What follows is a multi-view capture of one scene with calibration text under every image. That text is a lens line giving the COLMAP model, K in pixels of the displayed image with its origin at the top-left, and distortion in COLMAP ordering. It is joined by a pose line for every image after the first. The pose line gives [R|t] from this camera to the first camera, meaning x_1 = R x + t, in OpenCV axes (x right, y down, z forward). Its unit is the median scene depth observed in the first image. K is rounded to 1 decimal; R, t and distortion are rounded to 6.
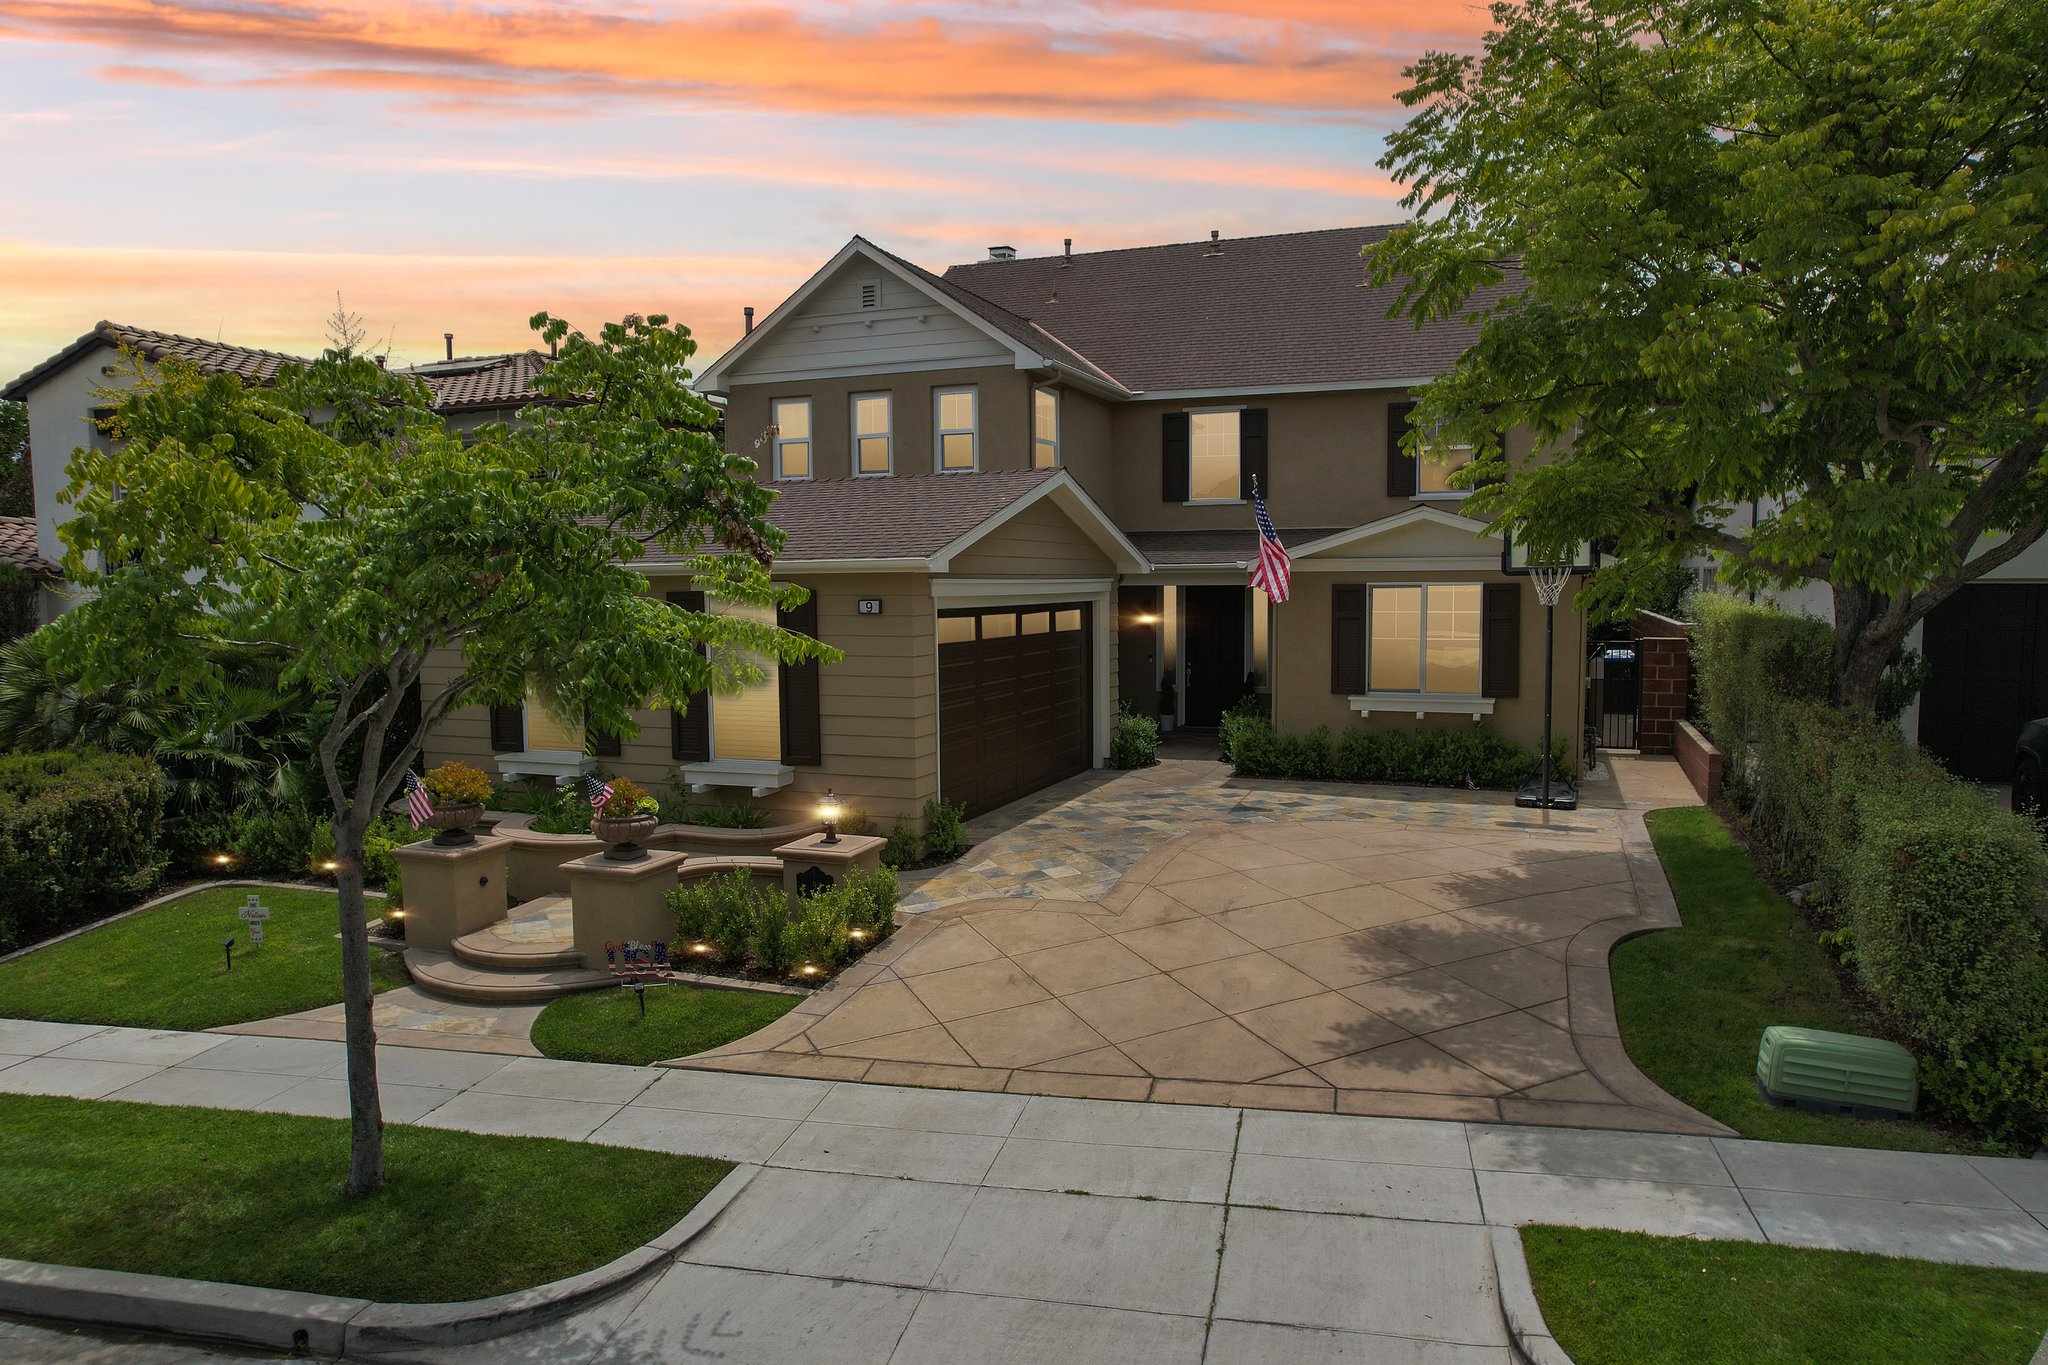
lens RADIAL K [[1290.6, 0, 1024.0], [0, 1290.6, 682.5], [0, 0, 1]] dist [-0.077324, 0.060814]
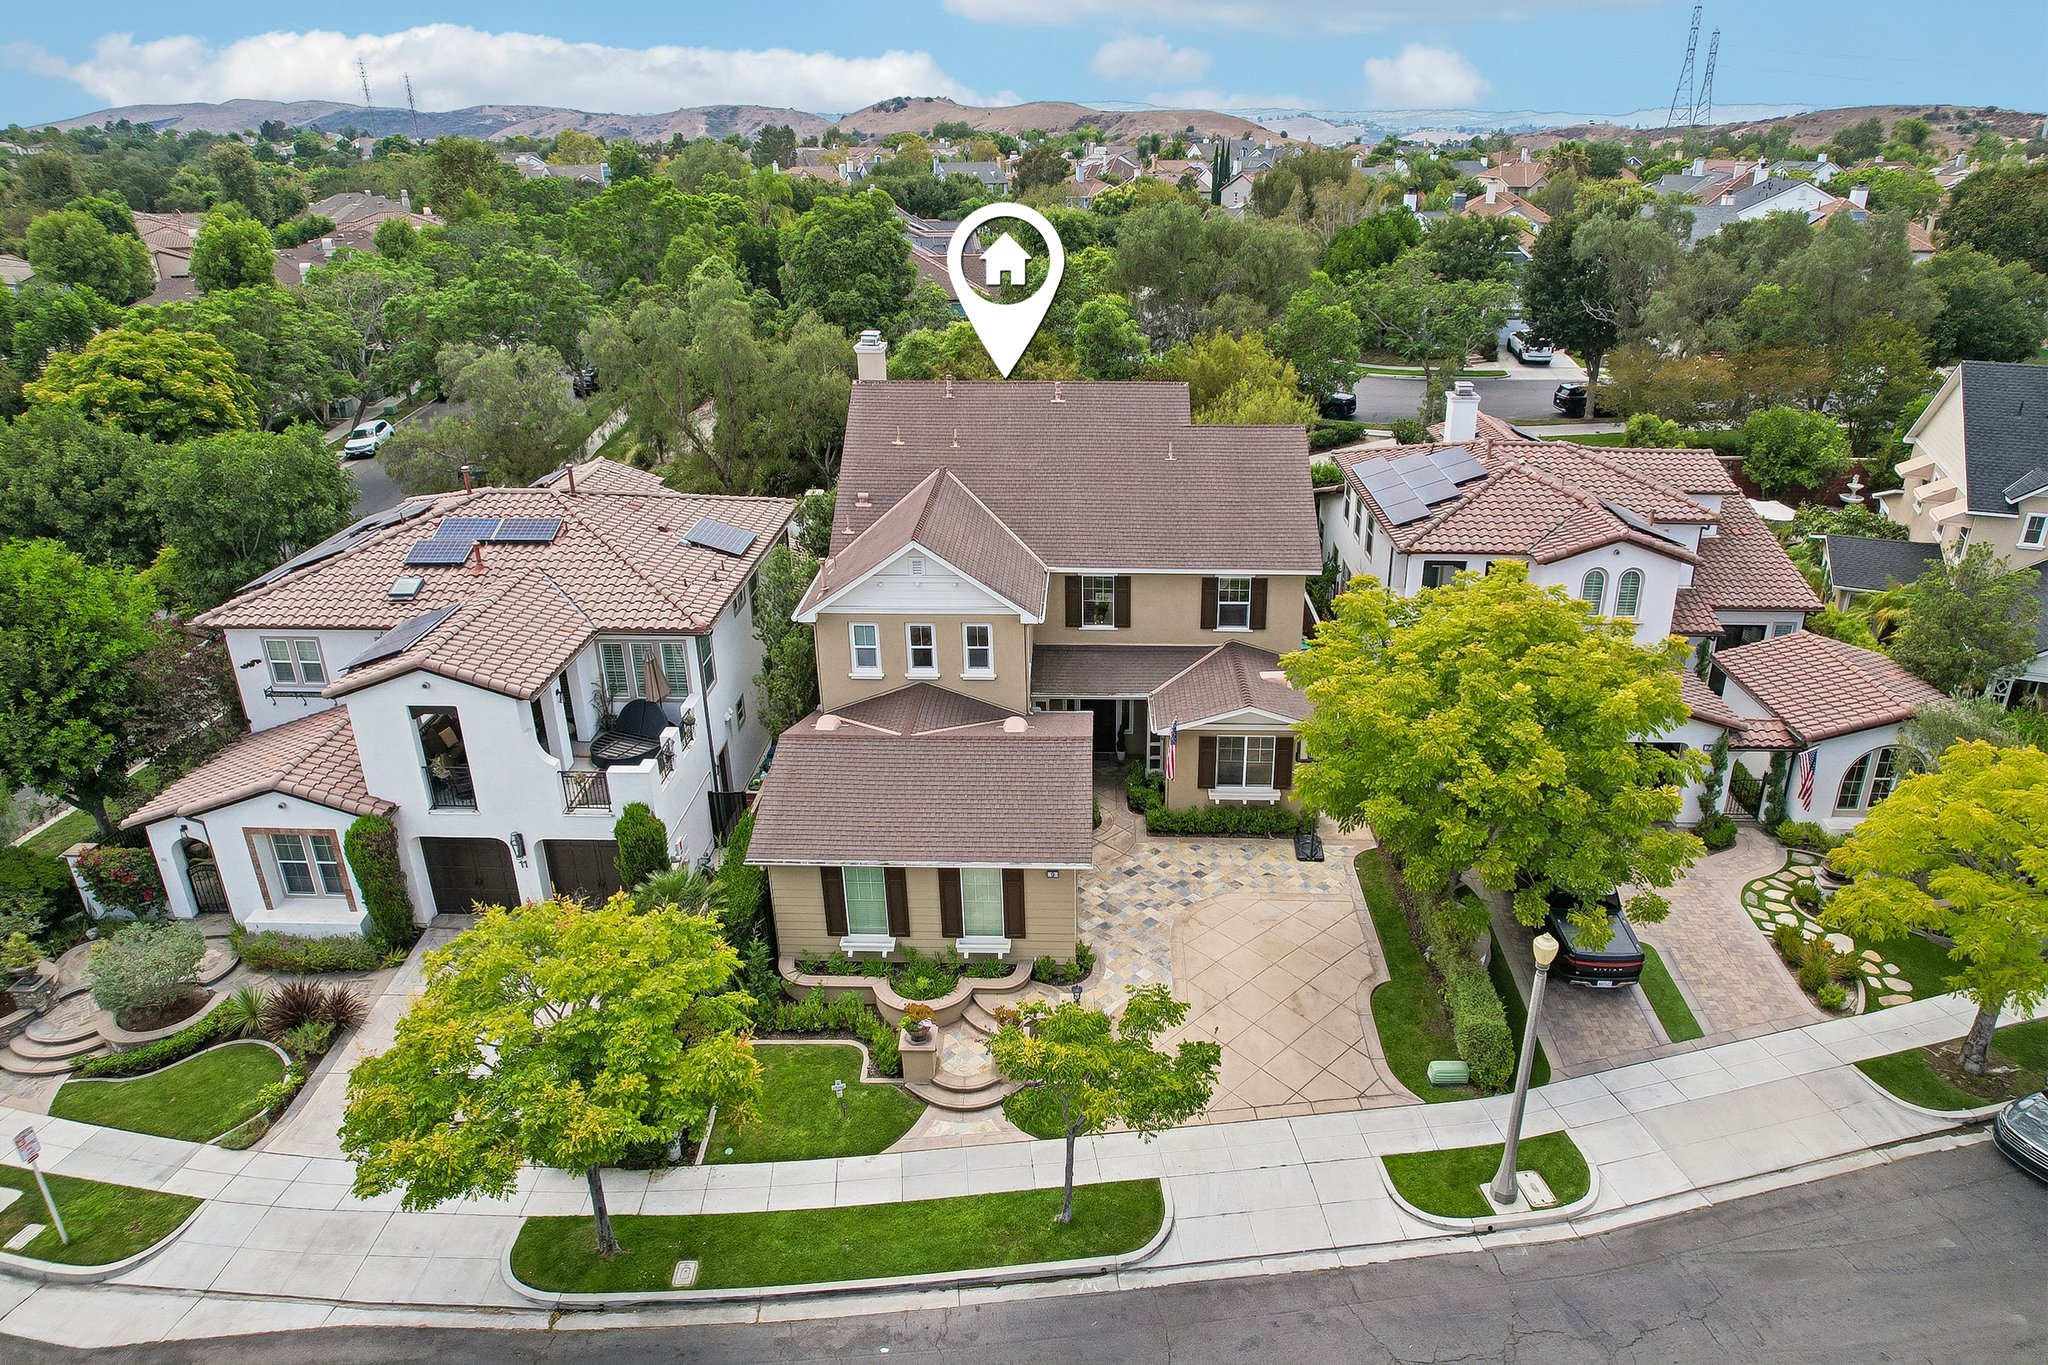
lens RADIAL K [[1251.4, 0, 1045.5], [0, 1251.4, 683.5], [0, 0, 1]] dist [-0.074002, 0.058989]
pose [[0.945379, -0.118617, 0.303626, -0.970096], [0.021723, 0.952298, 0.304394, -1.324888], [-0.325249, -0.281172, 0.902859, -1.032433]]
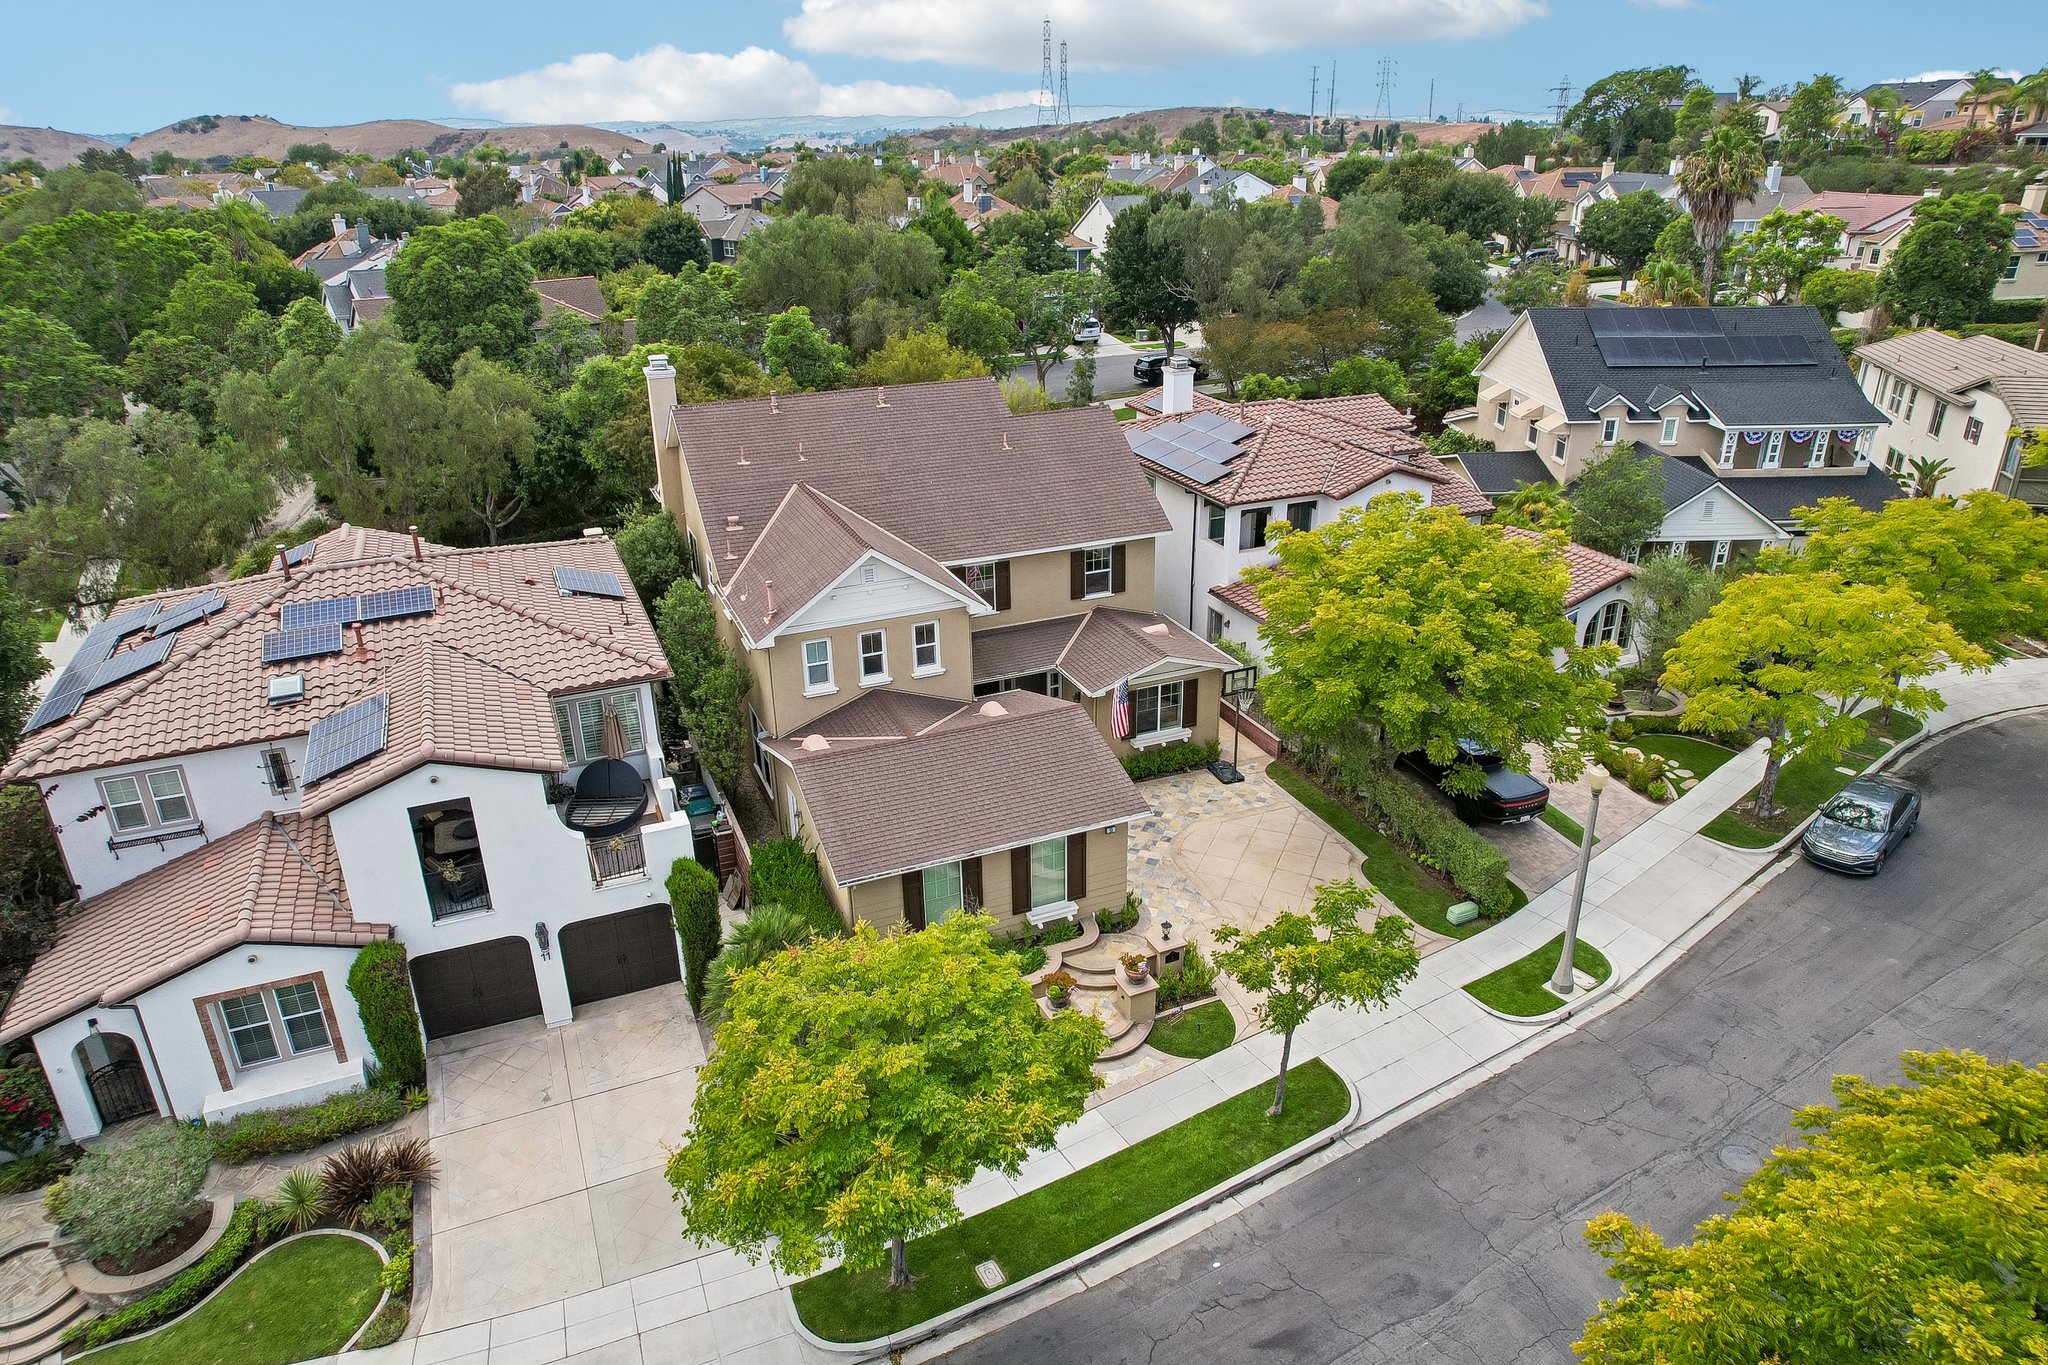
lens RADIAL K [[1232.3, 0, 1024.0], [0, 1232.3, 682.5], [0, 0, 1]] dist [-0.064670, 0.047802]
pose [[0.734665, -0.273721, 0.620761, -2.043141], [0.080307, 0.943650, 0.321055, -1.372554], [-0.673661, -0.186016, 0.715248, -0.556240]]
